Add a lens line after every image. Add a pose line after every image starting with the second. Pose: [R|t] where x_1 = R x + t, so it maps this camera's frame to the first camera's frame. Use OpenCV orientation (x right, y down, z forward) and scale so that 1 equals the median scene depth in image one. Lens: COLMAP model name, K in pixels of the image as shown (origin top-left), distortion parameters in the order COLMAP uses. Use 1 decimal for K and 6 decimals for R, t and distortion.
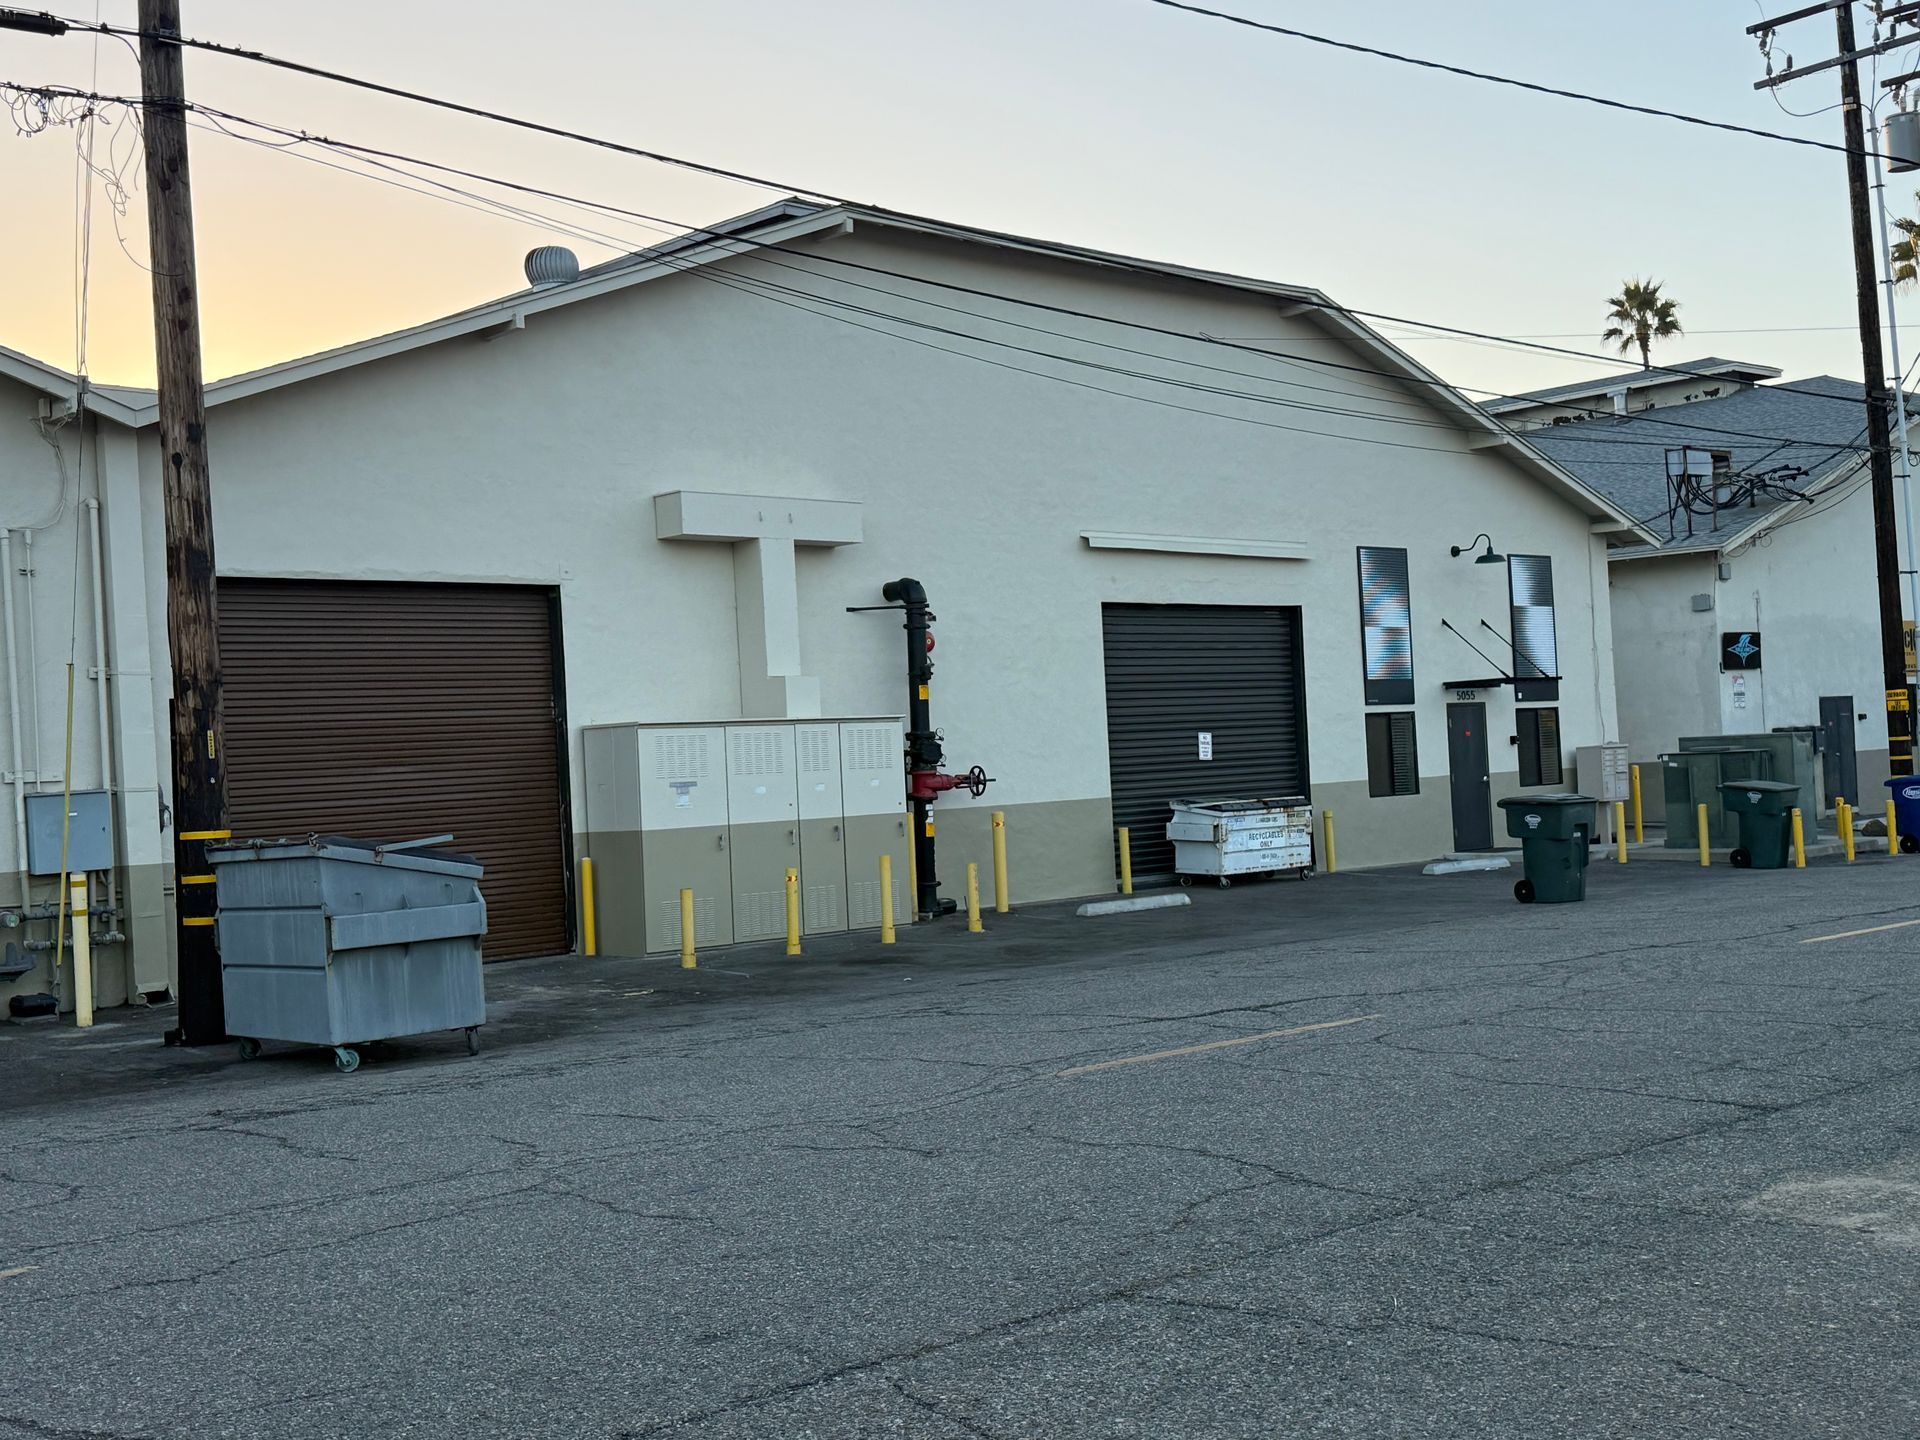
lens RADIAL K [[2302.9, 0, 958.6], [0, 2302.9, 720.4], [0, 0, 1]] dist [0.289496, -0.811363]
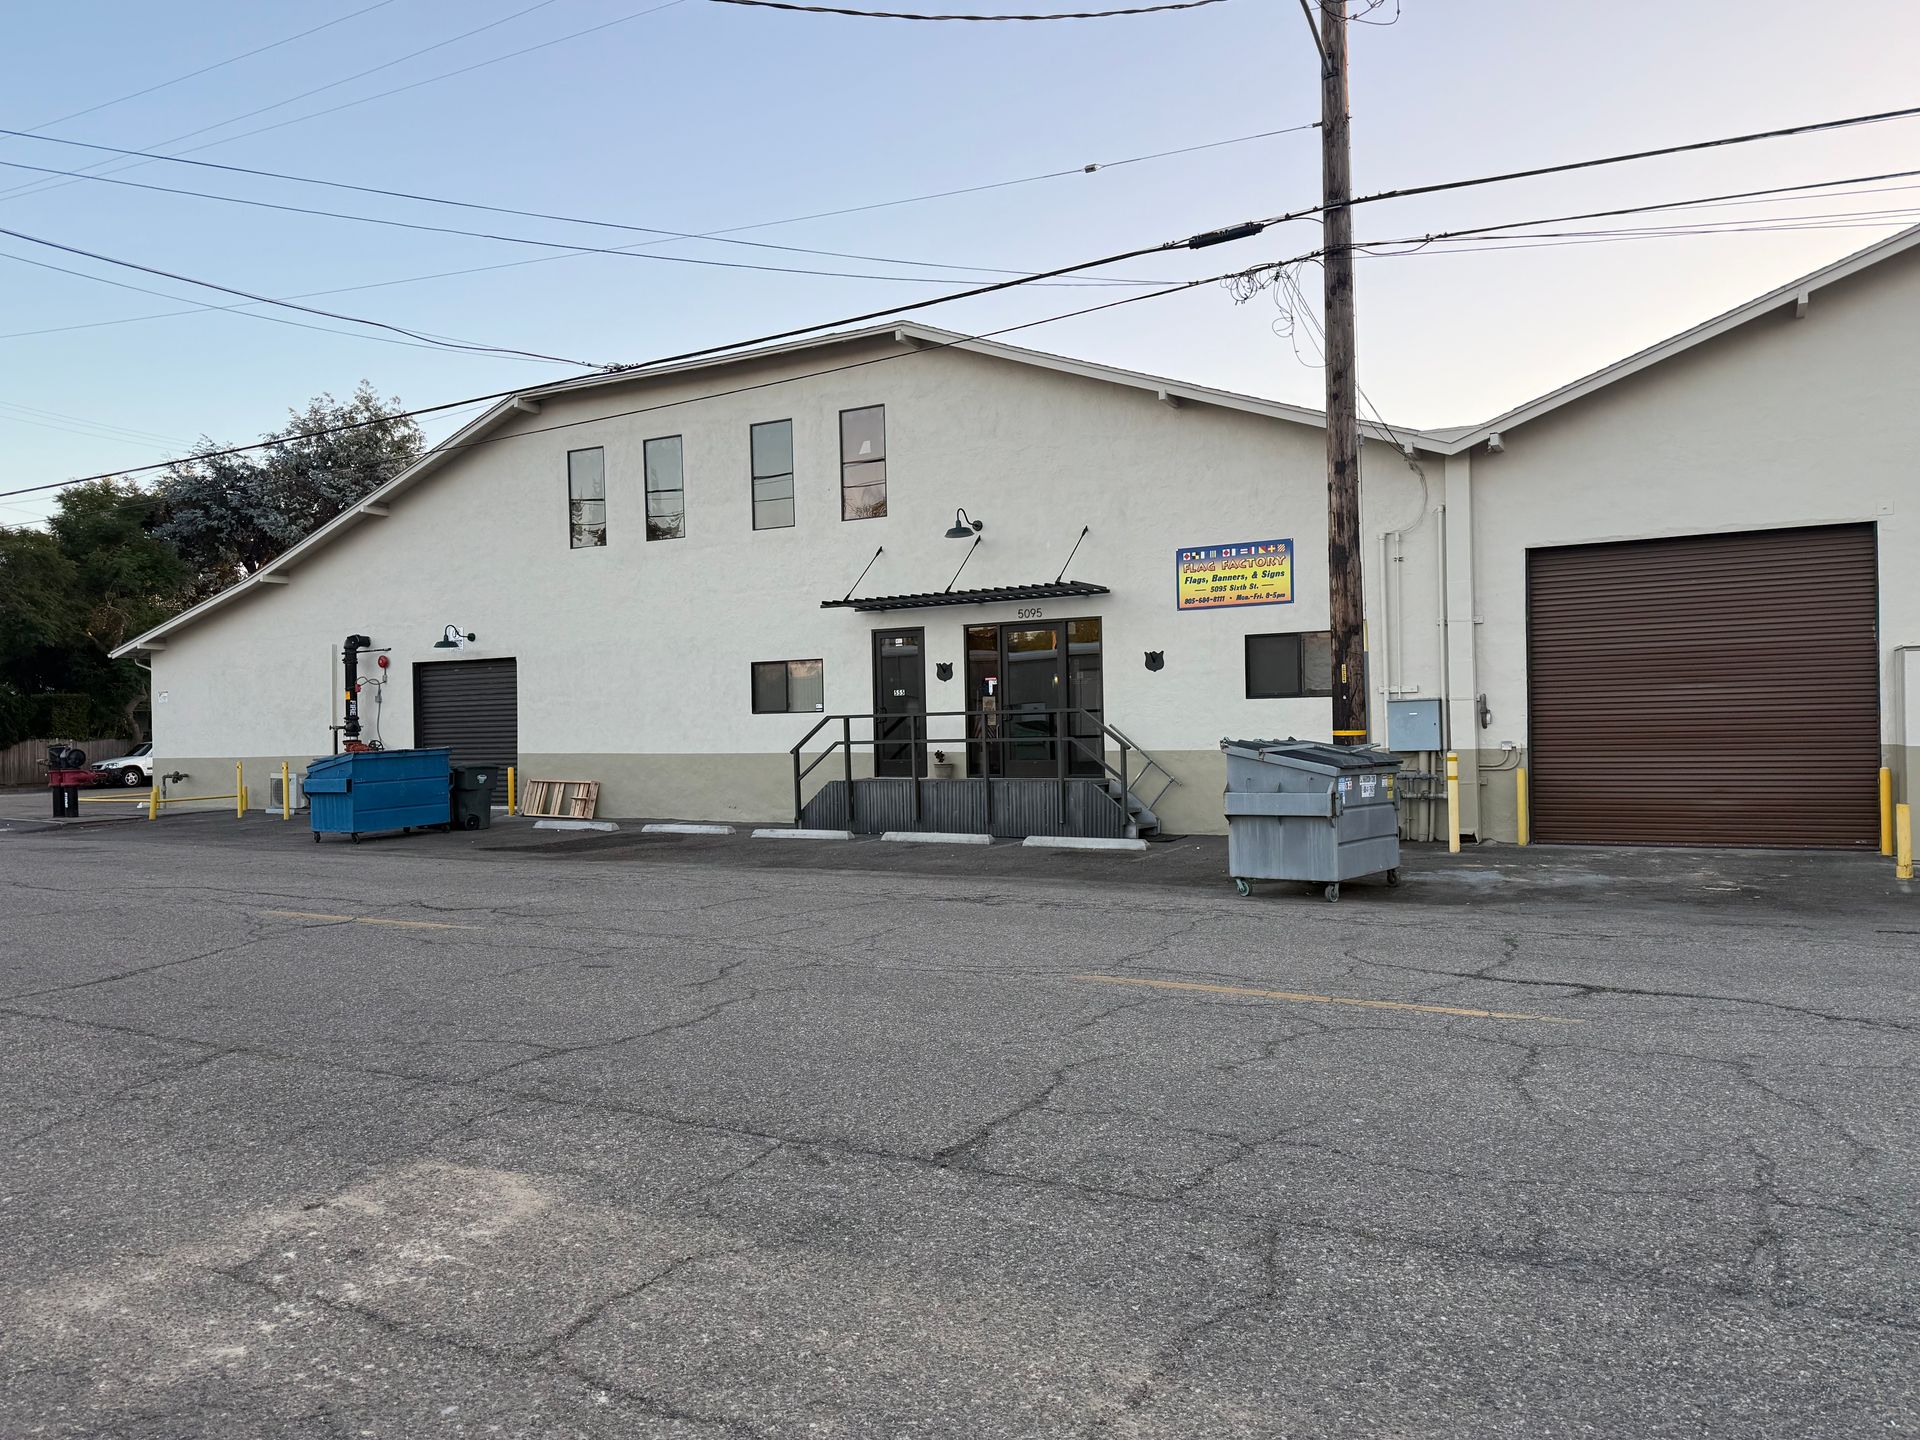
lens RADIAL K [[1446.8, 0, 961.9], [0, 1446.8, 712.3], [0, 0, 1]] dist [0.119328, -0.204776]
pose [[0.241862, 0.036818, -0.969612, 0.540255], [0.028520, 0.998578, 0.045032, -0.014369], [0.969891, -0.038544, 0.240468, 0.539429]]
